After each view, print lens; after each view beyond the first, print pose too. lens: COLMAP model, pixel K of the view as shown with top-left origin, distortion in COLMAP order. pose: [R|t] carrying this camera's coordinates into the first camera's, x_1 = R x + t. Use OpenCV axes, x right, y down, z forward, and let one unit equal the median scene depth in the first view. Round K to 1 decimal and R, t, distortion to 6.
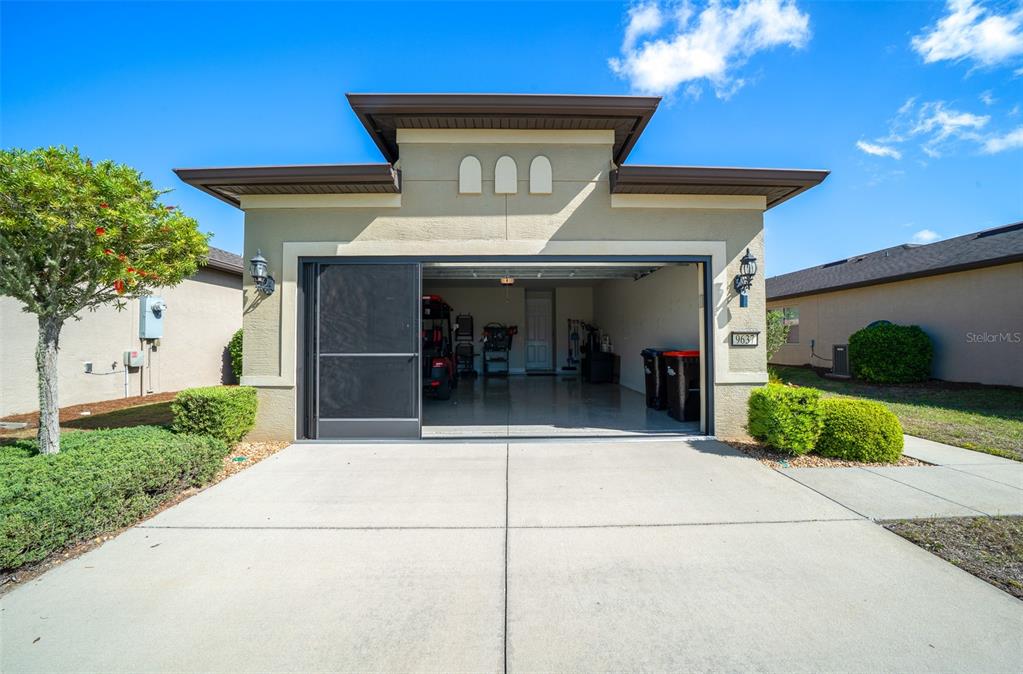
lens RADIAL K [[350.3, 0, 512.4], [0, 350.3, 333.9], [0, 0, 1]] dist [-0.009489, -0.000663]
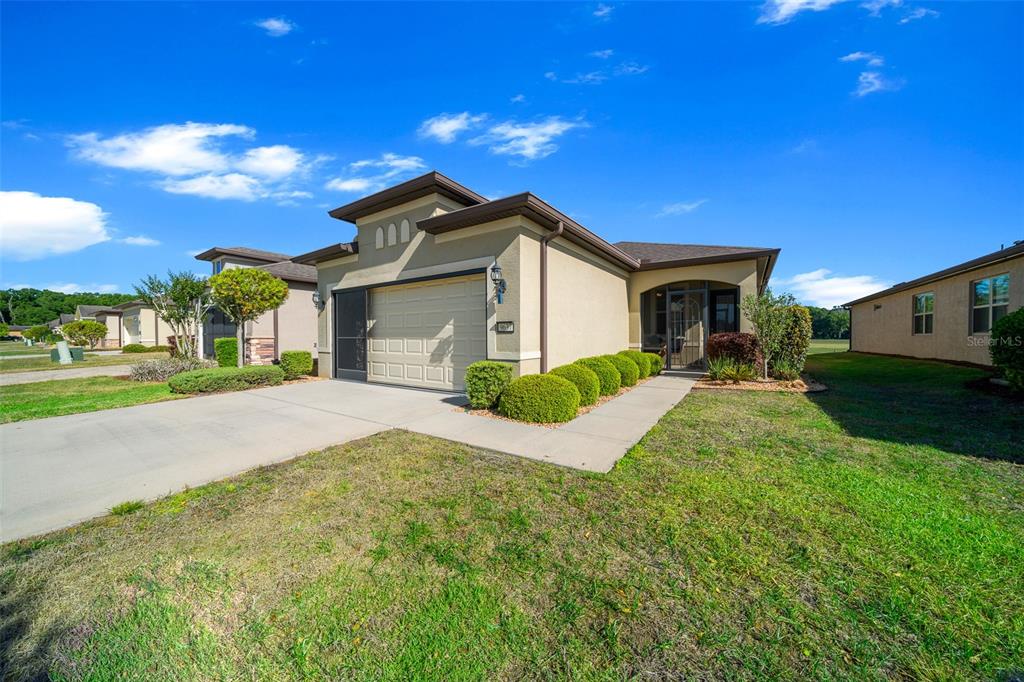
lens RADIAL K [[350.6, 0, 515.1], [0, 350.6, 336.5], [0, 0, 1]] dist [-0.009489, -0.000663]
pose [[0.819766, 0.002271, -0.572694, 1.488458], [0.014489, 0.999590, 0.024704, 0.017806], [0.572516, -0.028550, 0.819397, -0.090734]]
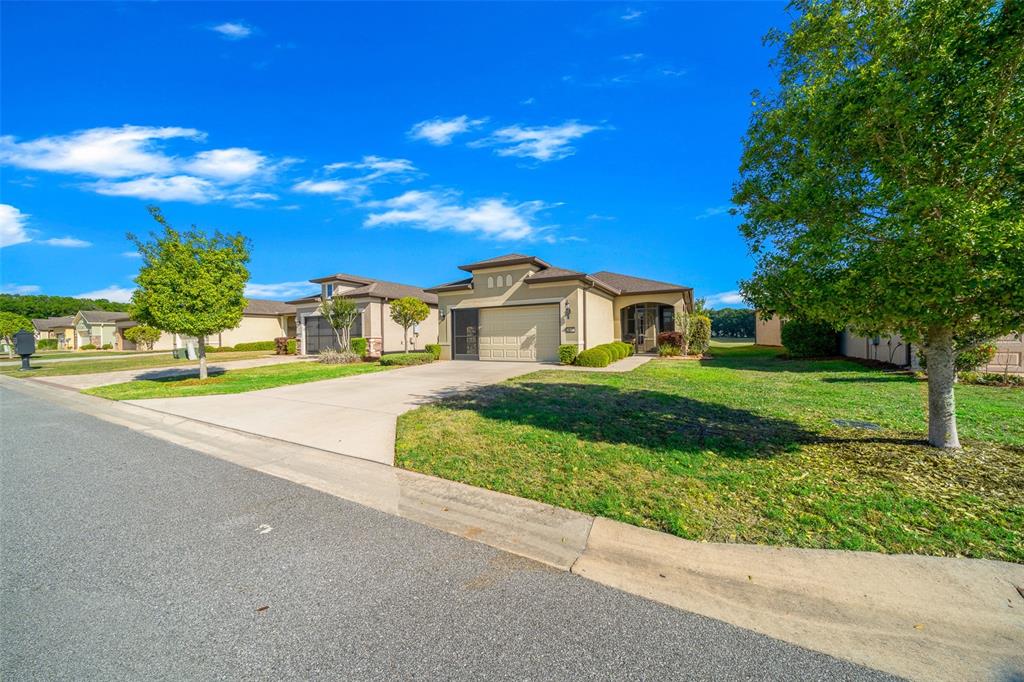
lens RADIAL K [[350.6, 0, 510.4], [0, 350.6, 331.8], [0, 0, 1]] dist [-0.009489, -0.000663]
pose [[0.875695, -0.015192, -0.482626, 1.671745], [0.021685, 0.999734, 0.007877, -0.001929], [0.482378, -0.017363, 0.875791, -1.872545]]
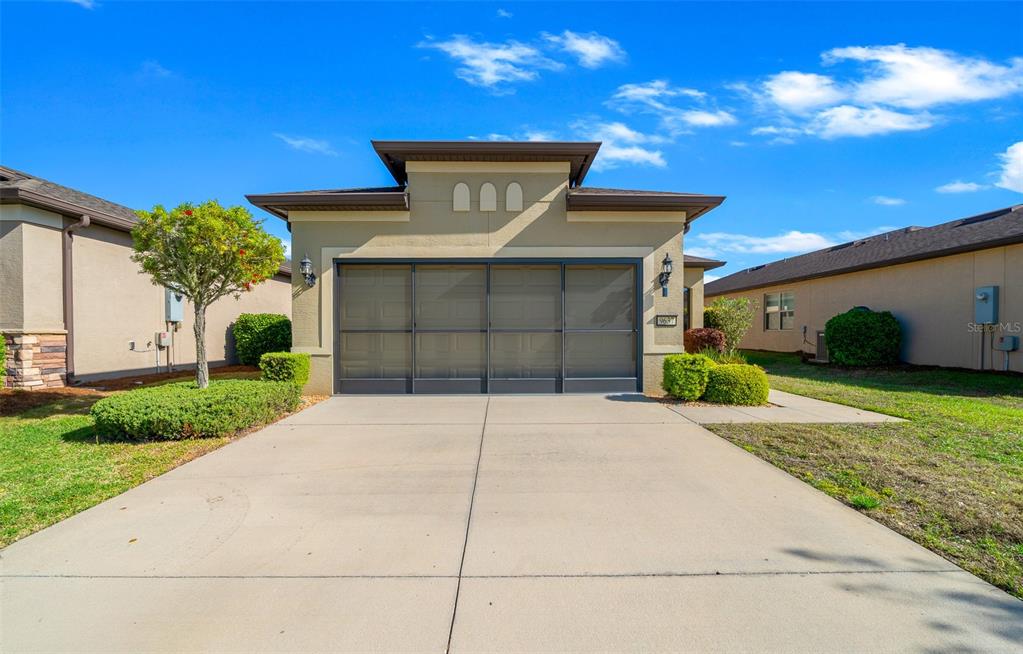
lens RADIAL K [[439.7, 0, 507.3], [0, 439.7, 331.9], [0, 0, 1]] dist [-0.003693, -0.000588]
pose [[0.999997, 0.002144, -0.000998, 0.058092], [-0.002121, 0.999740, 0.022722, 0.021388], [0.001046, -0.022720, 0.999741, -0.694582]]
